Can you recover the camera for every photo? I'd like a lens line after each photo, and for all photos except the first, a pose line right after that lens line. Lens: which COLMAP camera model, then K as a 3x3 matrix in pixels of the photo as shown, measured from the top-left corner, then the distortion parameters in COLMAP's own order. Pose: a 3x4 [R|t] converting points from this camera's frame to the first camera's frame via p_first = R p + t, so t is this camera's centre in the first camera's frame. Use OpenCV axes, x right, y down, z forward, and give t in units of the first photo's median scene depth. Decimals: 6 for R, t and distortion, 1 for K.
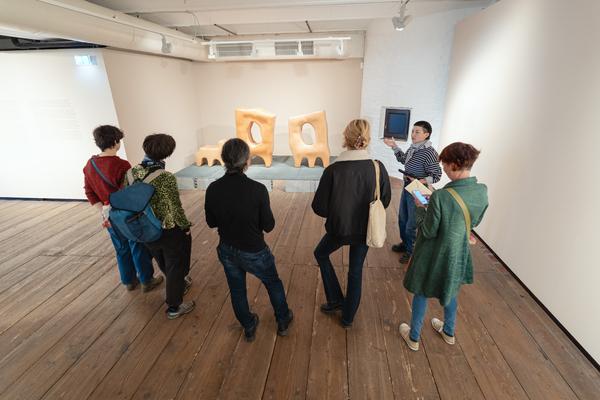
lens RADIAL K [[297.7, 0, 301.5], [0, 297.7, 198.2], [0, 0, 1]] dist [-0.004641, -0.001072]
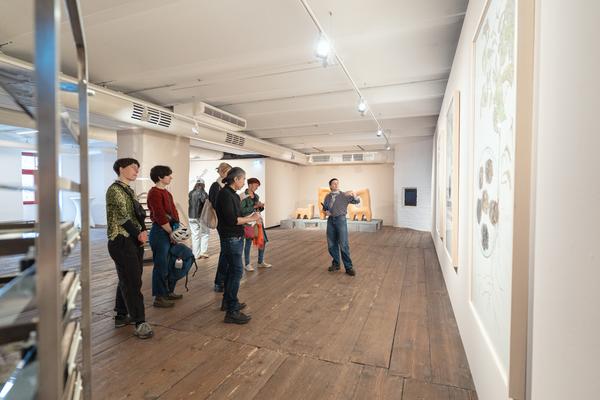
lens RADIAL K [[297.7, 0, 302.2], [0, 297.7, 198.5], [0, 0, 1]] dist [-0.004641, -0.001072]
pose [[0.966042, 0.026466, -0.257028, 0.161125], [-0.110579, 0.941392, -0.318675, 0.380887], [0.233529, 0.336275, 0.912350, -0.720630]]
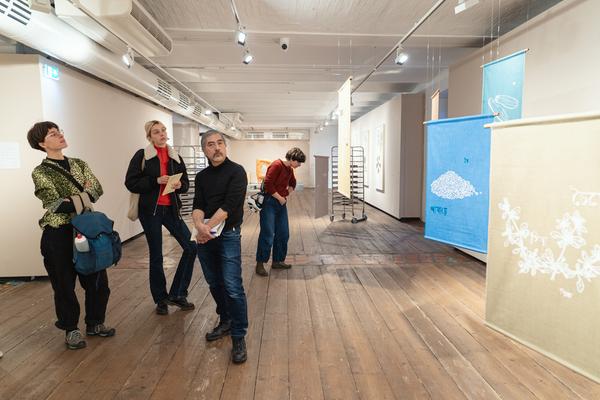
lens RADIAL K [[398.4, 0, 300.7], [0, 398.4, 201.0], [0, 0, 1]] dist [-0.003010, -0.000460]
pose [[0.989638, -0.006122, 0.143453, -0.337346], [0.043839, 0.964266, -0.261285, 0.882025], [-0.136728, 0.264866, 0.954542, -2.021047]]
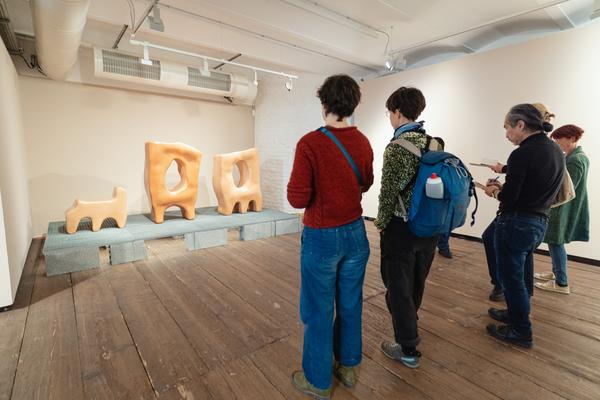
lens RADIAL K [[306.5, 0, 297.1], [0, 306.5, 196.6], [0, 0, 1]] dist [-0.025034, -0.000186]
pose [[0.716800, -0.062577, 0.694465, -0.487098], [0.234386, 0.959634, -0.155454, 0.023393], [-0.656704, 0.274202, 0.702533, 0.292224]]
